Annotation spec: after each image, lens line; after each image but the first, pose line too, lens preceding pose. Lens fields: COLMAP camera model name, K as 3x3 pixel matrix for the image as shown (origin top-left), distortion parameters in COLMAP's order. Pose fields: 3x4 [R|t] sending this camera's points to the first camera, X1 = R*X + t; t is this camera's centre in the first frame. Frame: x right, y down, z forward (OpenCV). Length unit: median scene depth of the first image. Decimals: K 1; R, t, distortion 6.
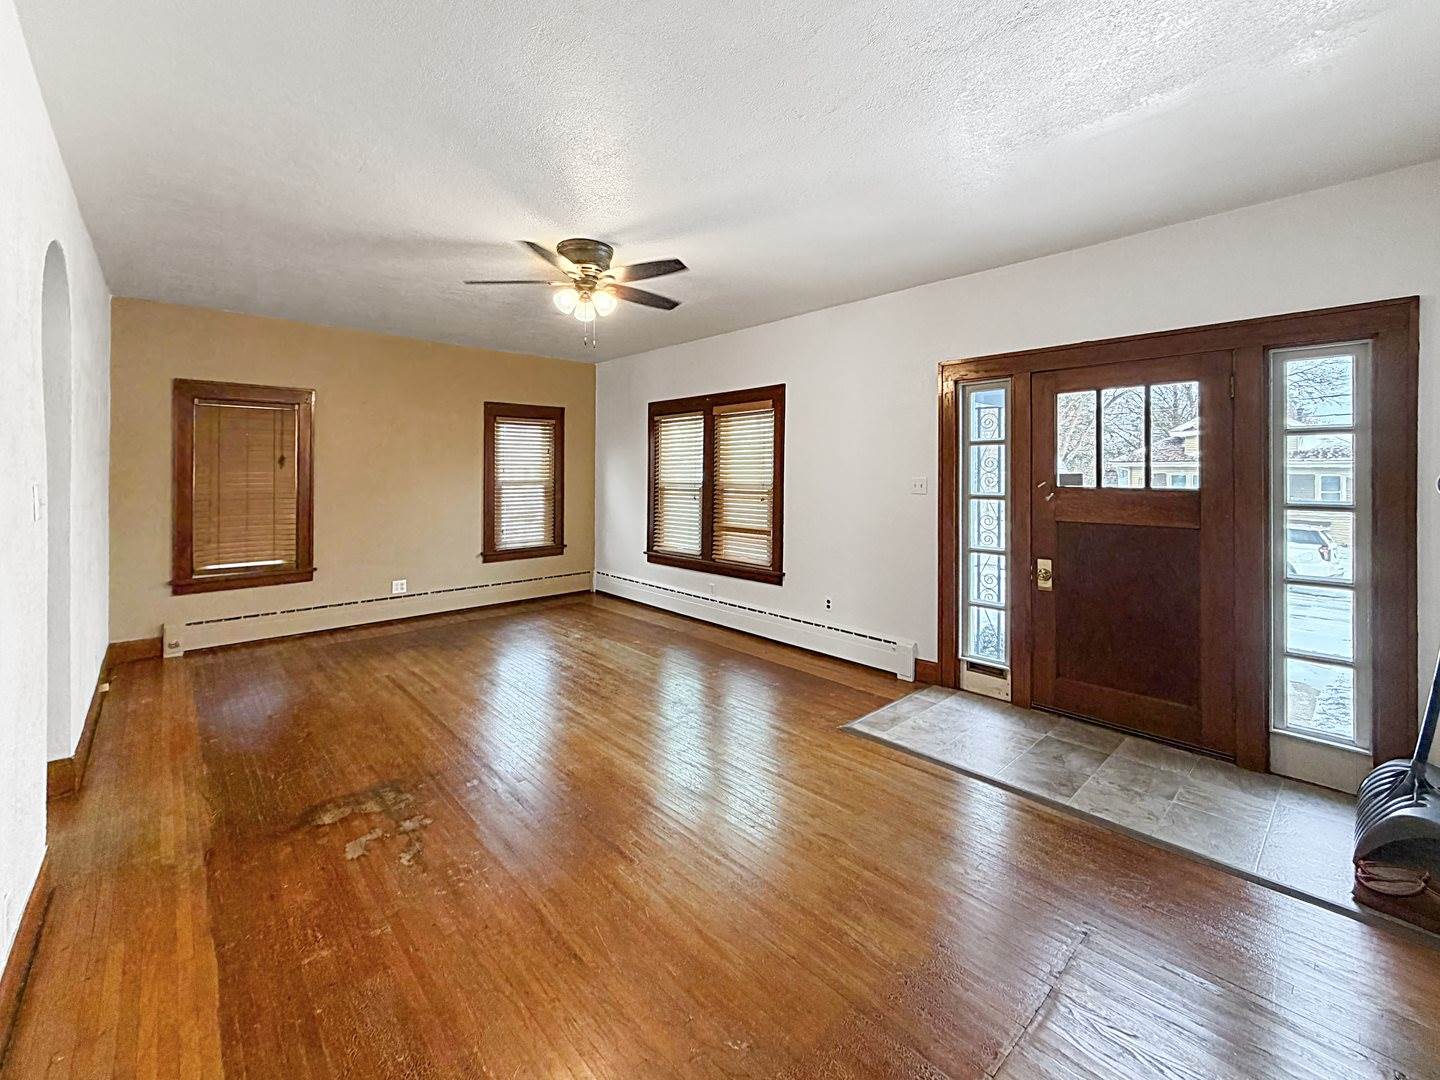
lens RADIAL K [[588.1, 0, 720.0], [0, 588.1, 540.0], [0, 0, 1]] dist [-0.000726, -0.000102]
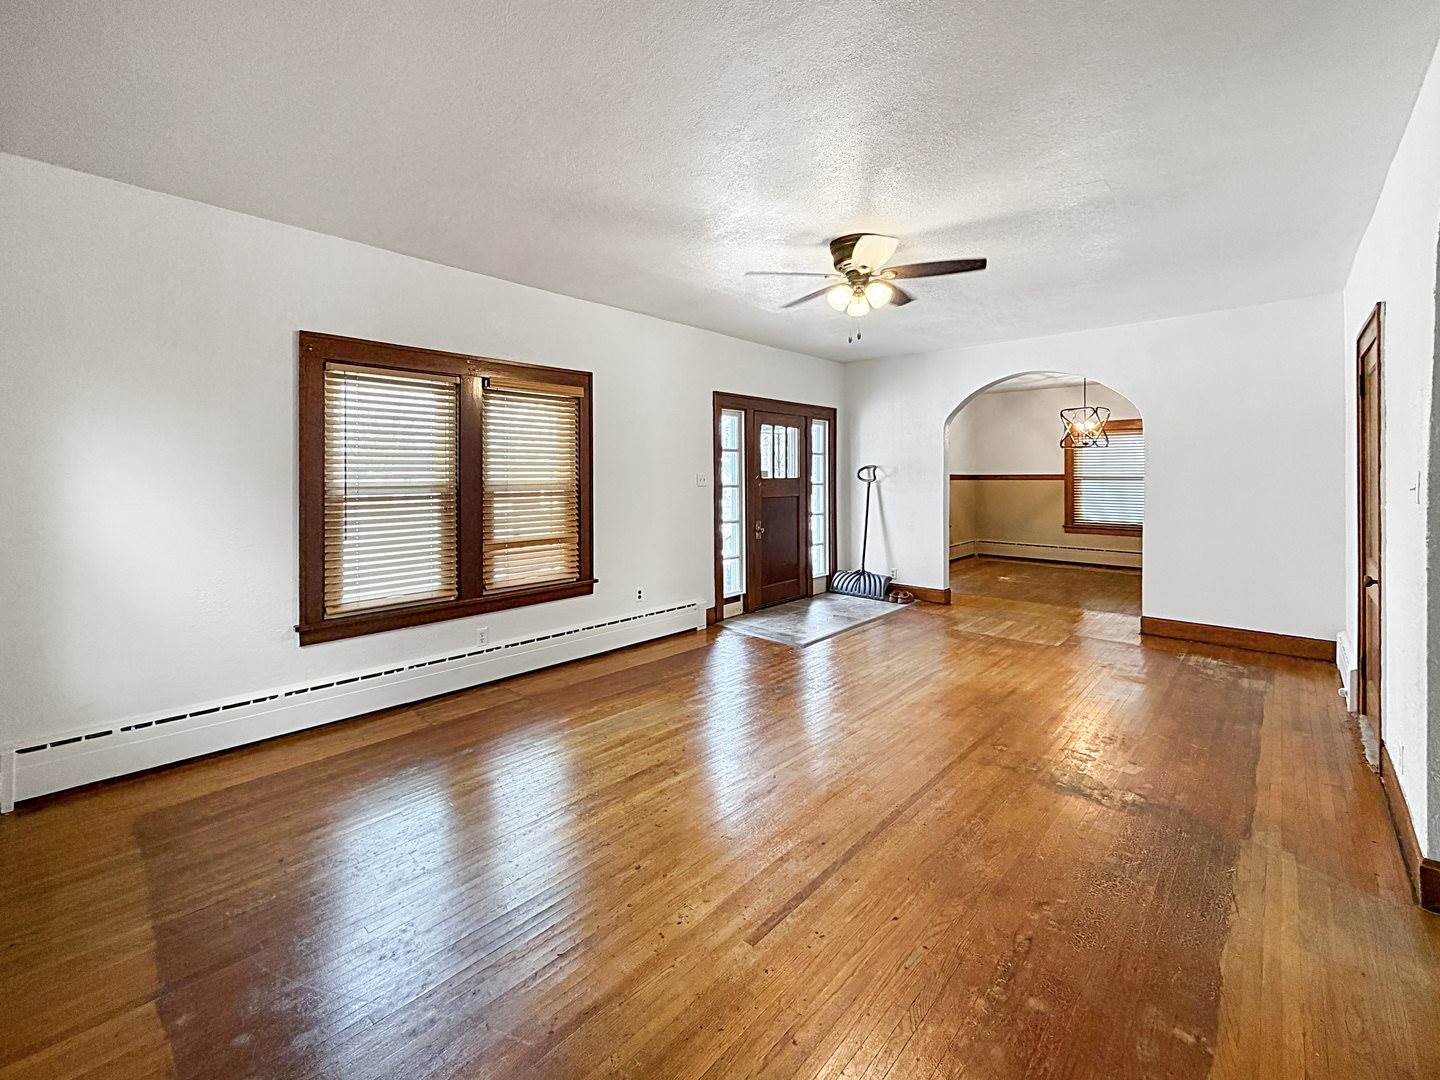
lens RADIAL K [[588.1, 0, 720.0], [0, 588.1, 540.0], [0, 0, 1]] dist [-0.000726, -0.000102]
pose [[-0.050362, -0.117519, 0.991793, -1.087293], [0.110334, 0.986320, 0.122473, -0.127469], [-0.992618, 0.115596, -0.036707, 1.122571]]
